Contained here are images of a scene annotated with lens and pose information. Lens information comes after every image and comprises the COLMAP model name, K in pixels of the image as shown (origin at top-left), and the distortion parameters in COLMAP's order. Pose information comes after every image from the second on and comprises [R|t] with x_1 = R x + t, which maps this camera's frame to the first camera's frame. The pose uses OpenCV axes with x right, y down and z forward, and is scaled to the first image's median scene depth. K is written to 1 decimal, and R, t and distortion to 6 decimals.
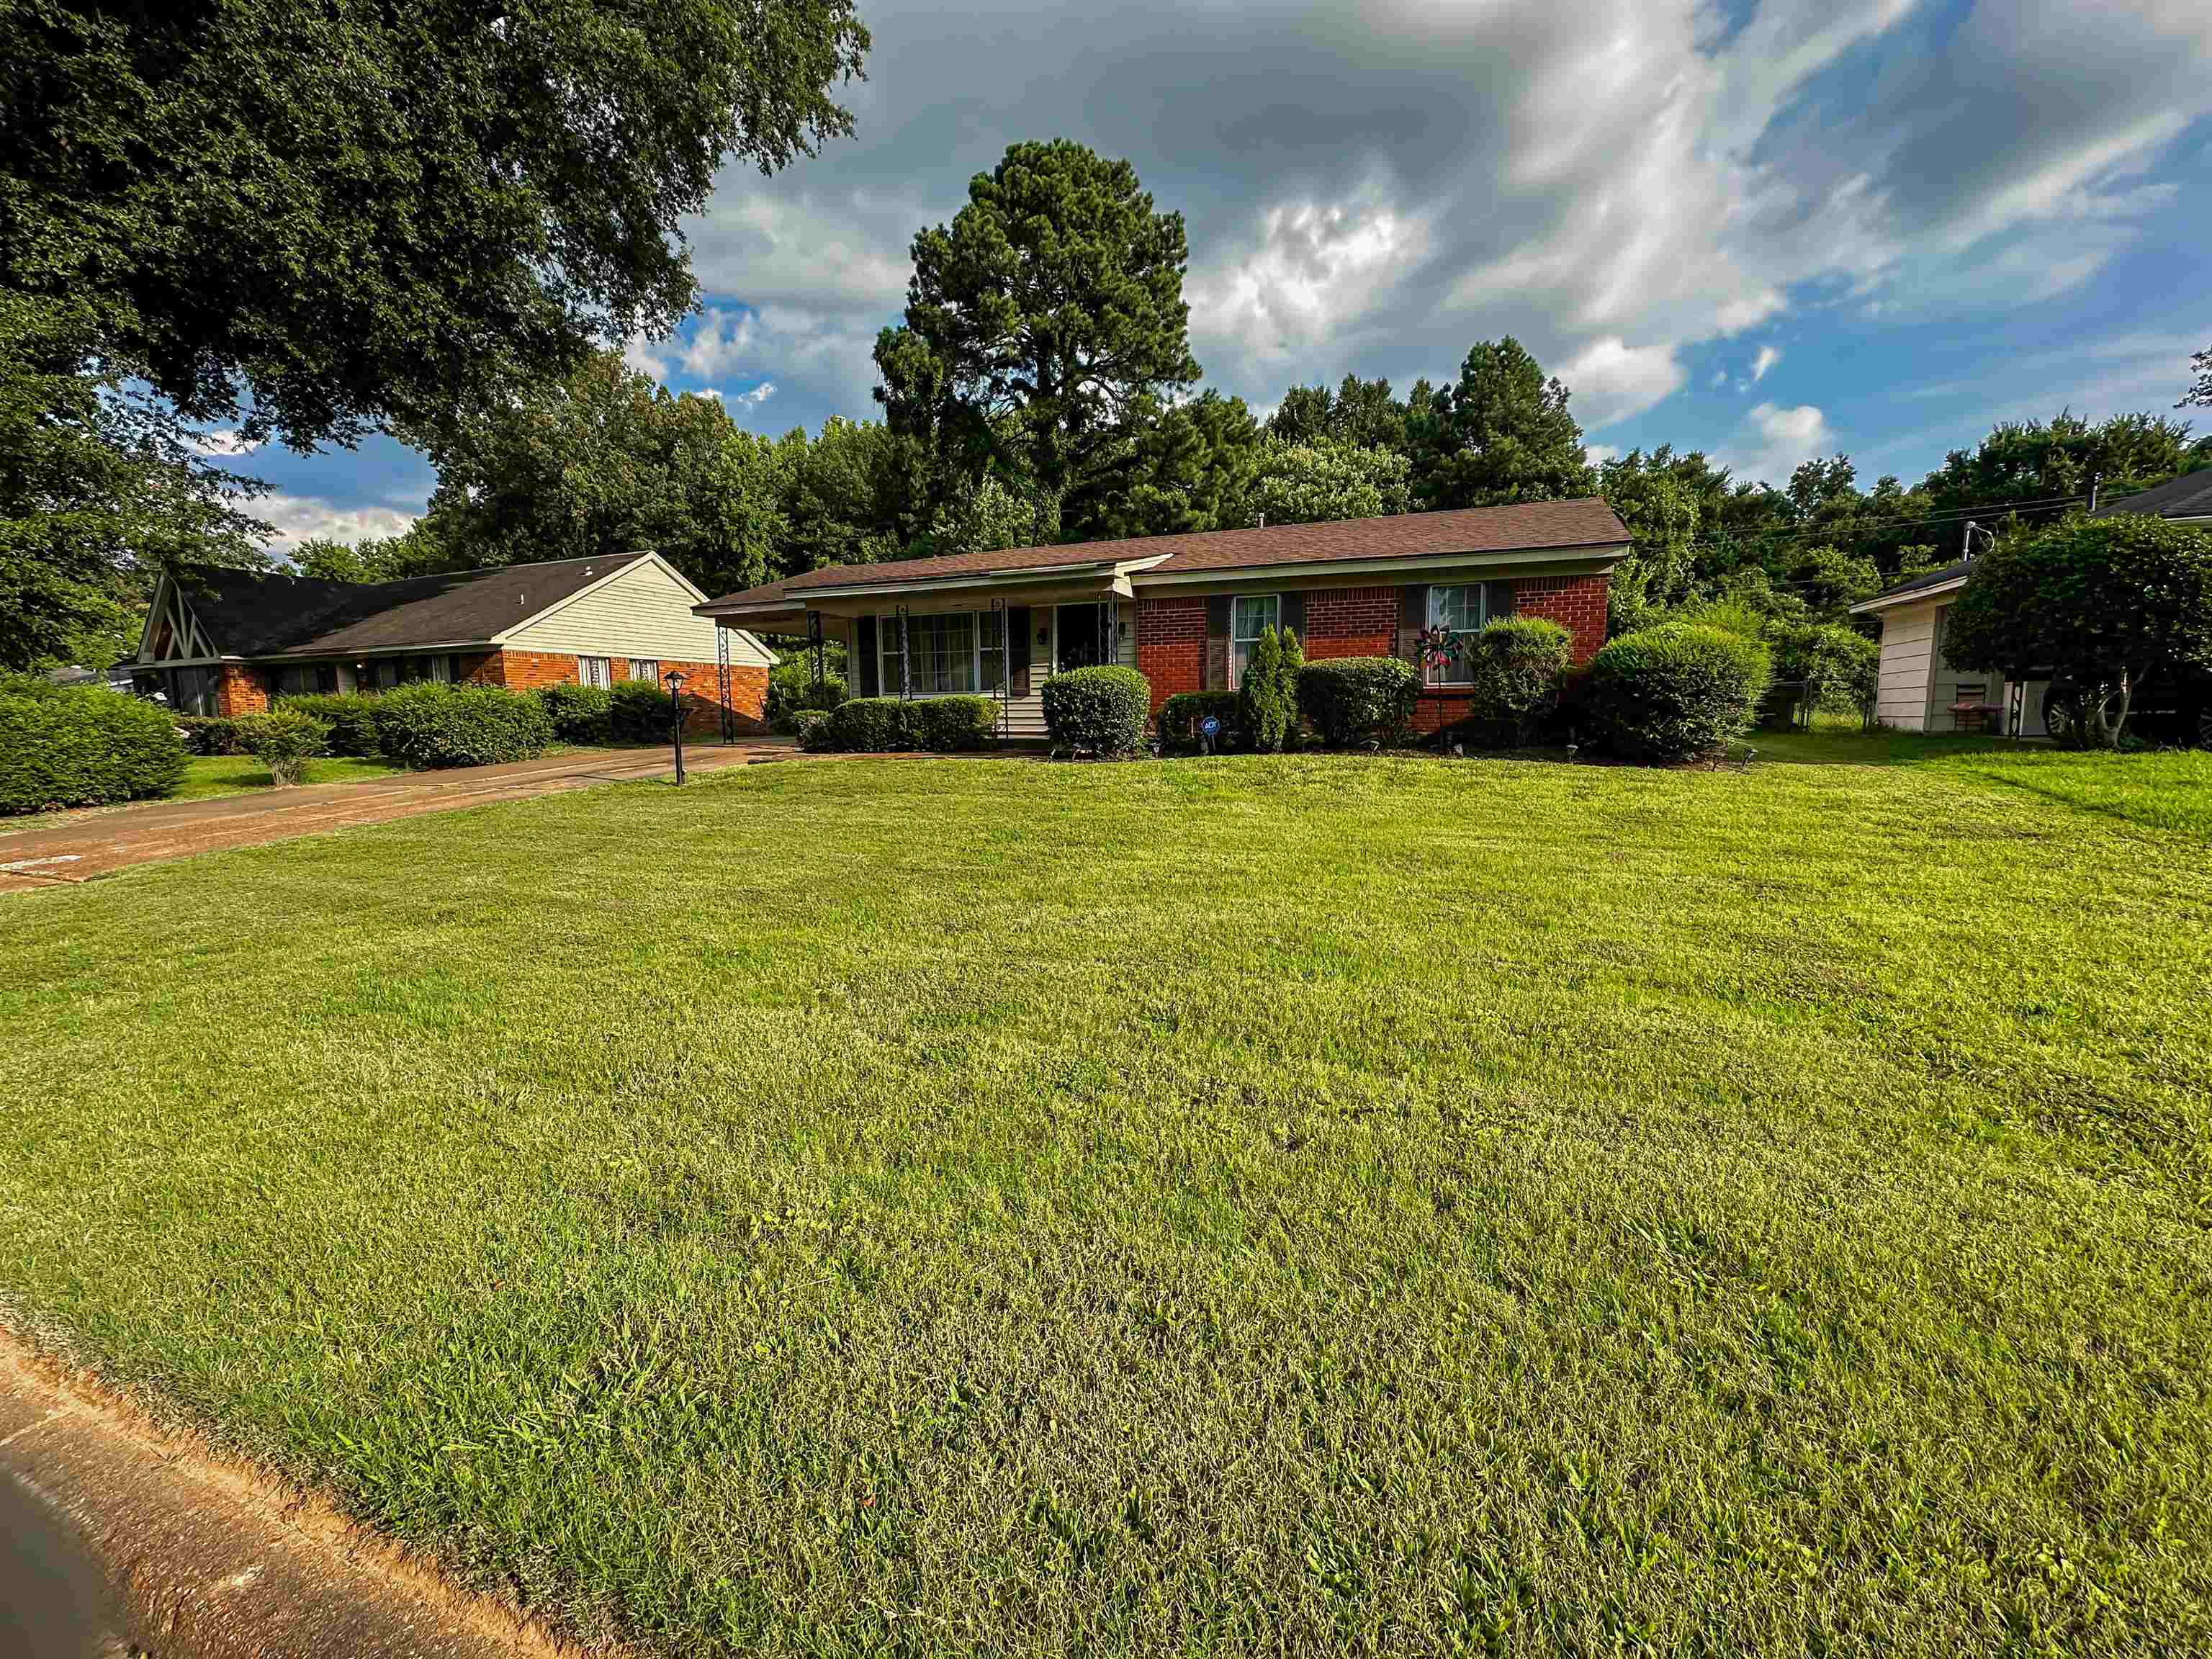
lens RADIAL K [[877.6, 0, 1113.3], [0, 877.6, 840.2], [0, 0, 1]] dist [-0.005285, 0.001756]
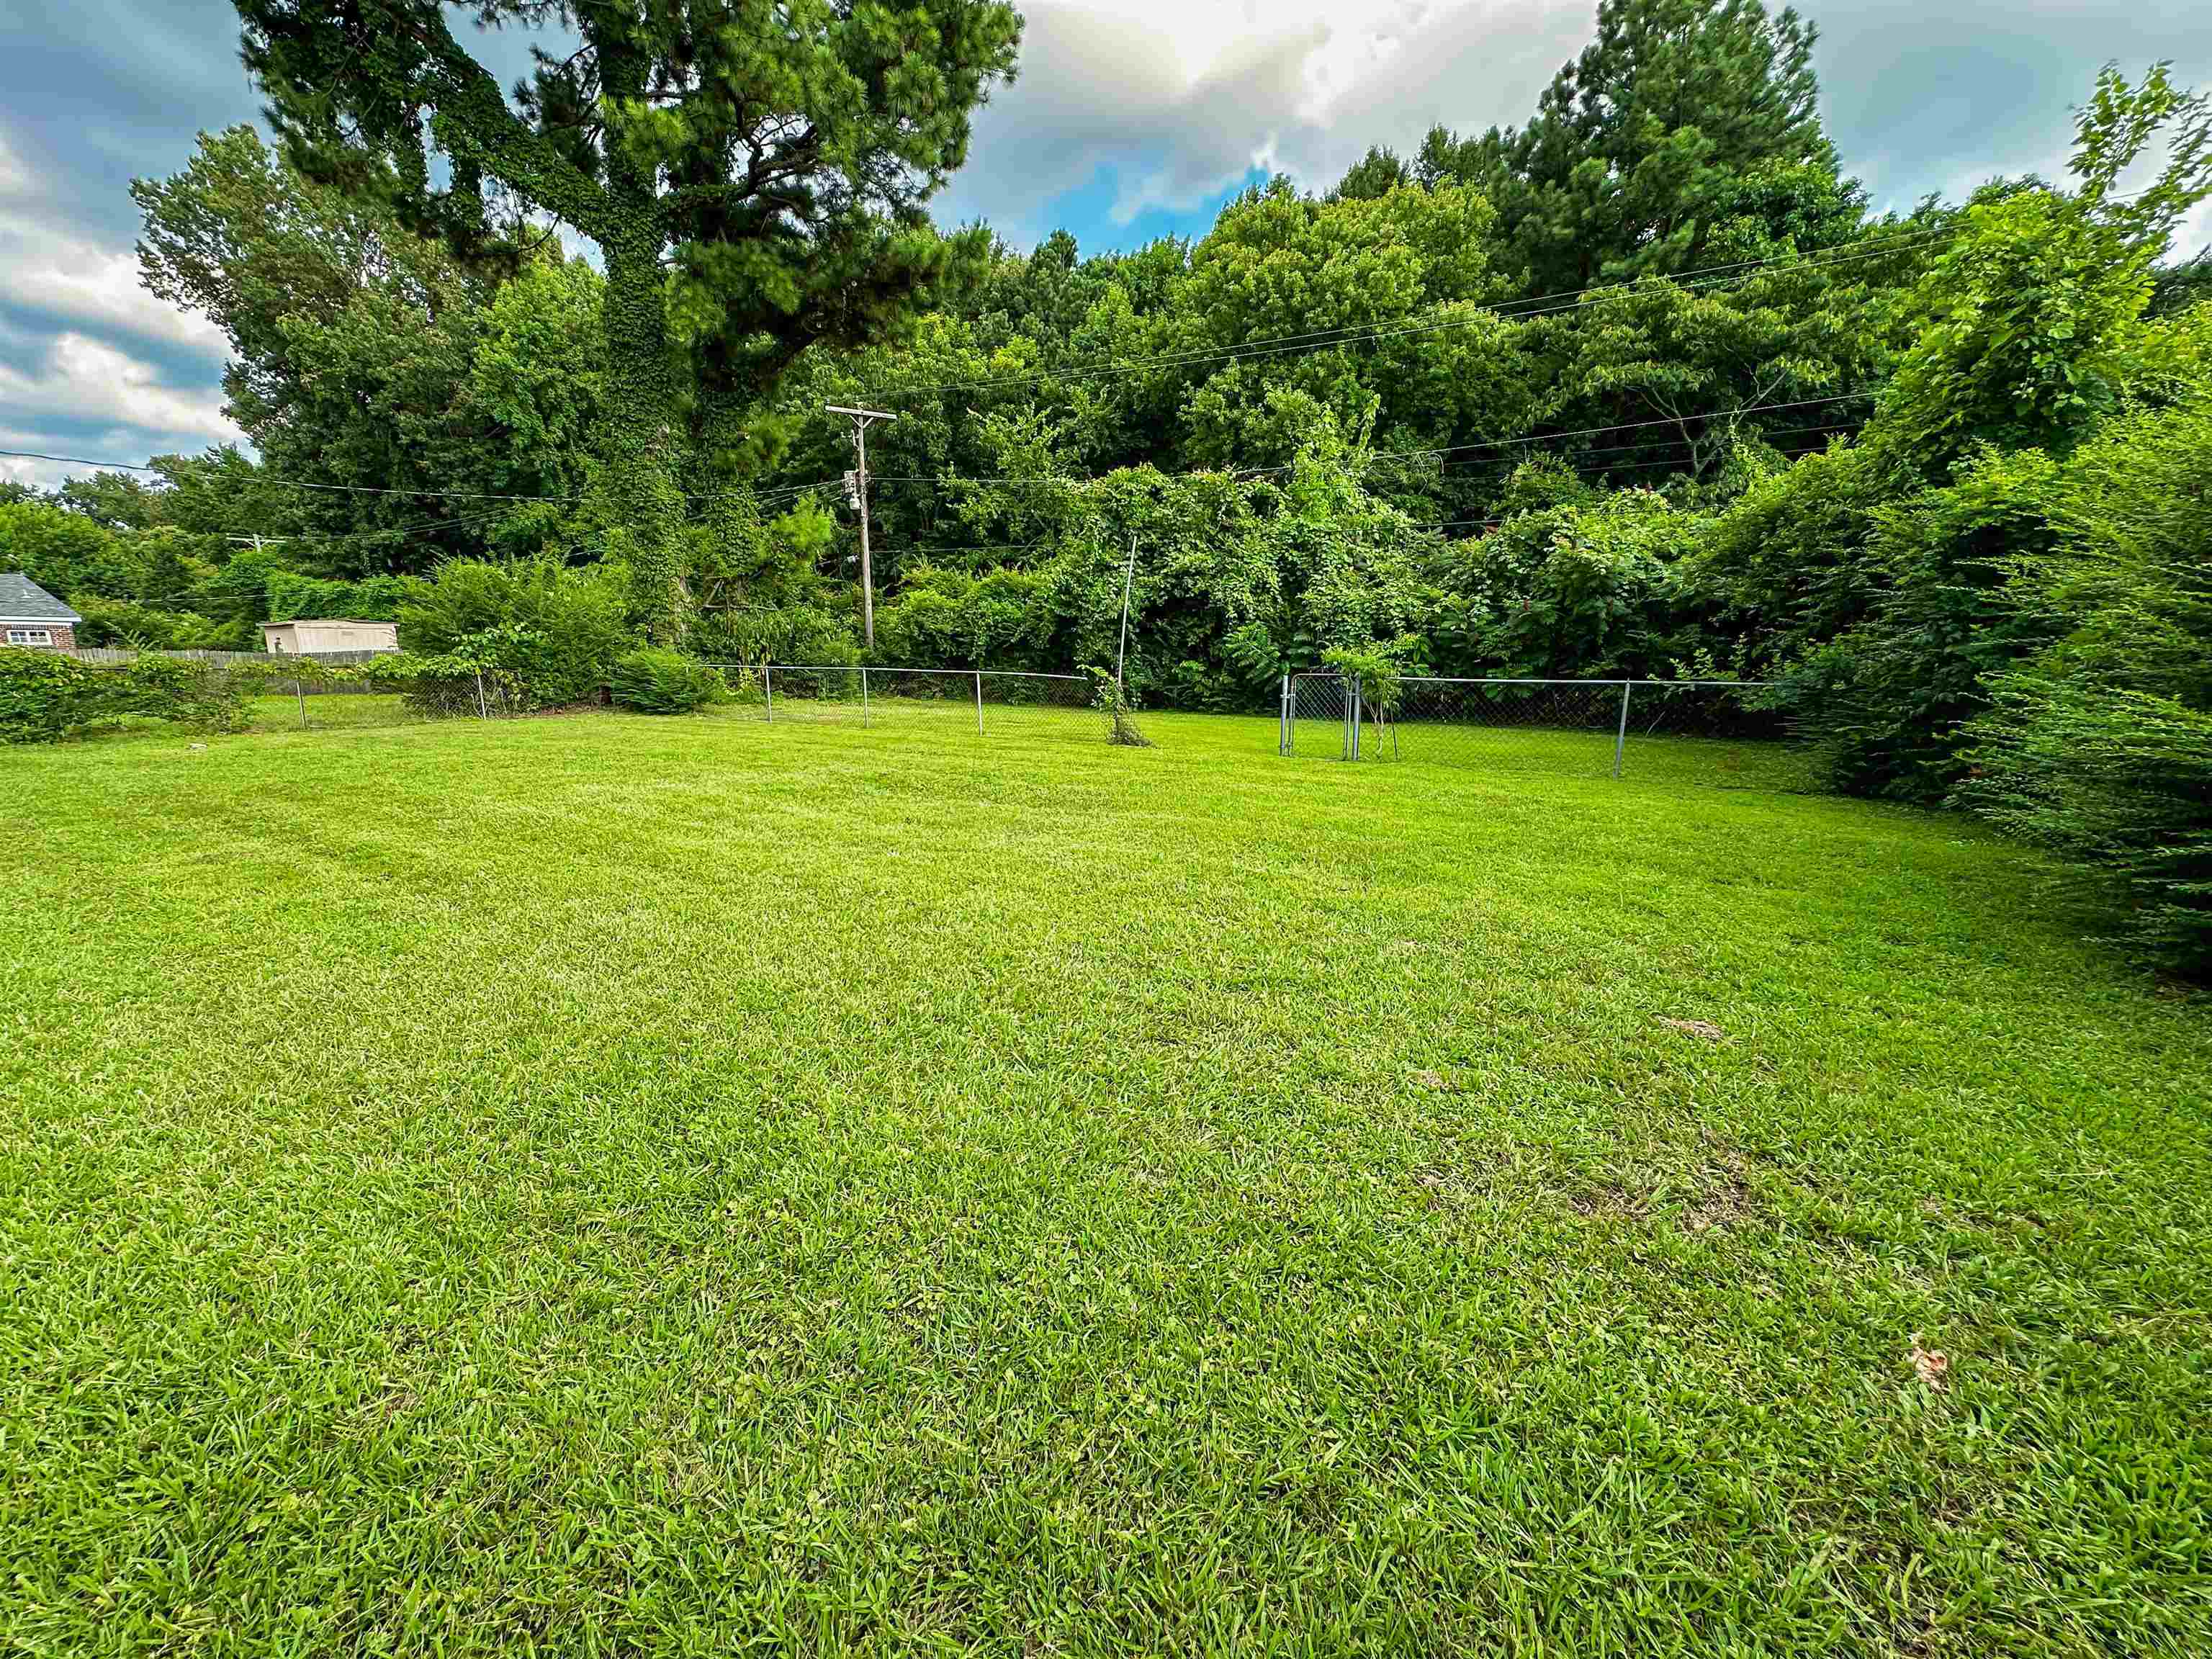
lens RADIAL K [[877.6, 0, 1111.1], [0, 877.6, 834.6], [0, 0, 1]] dist [-0.005285, 0.001756]
pose [[0.995135, 0.019221, -0.096623, 0.171923], [-0.006371, 0.991285, 0.131578, -0.115205], [0.098310, -0.130322, 0.986586, 0.401696]]
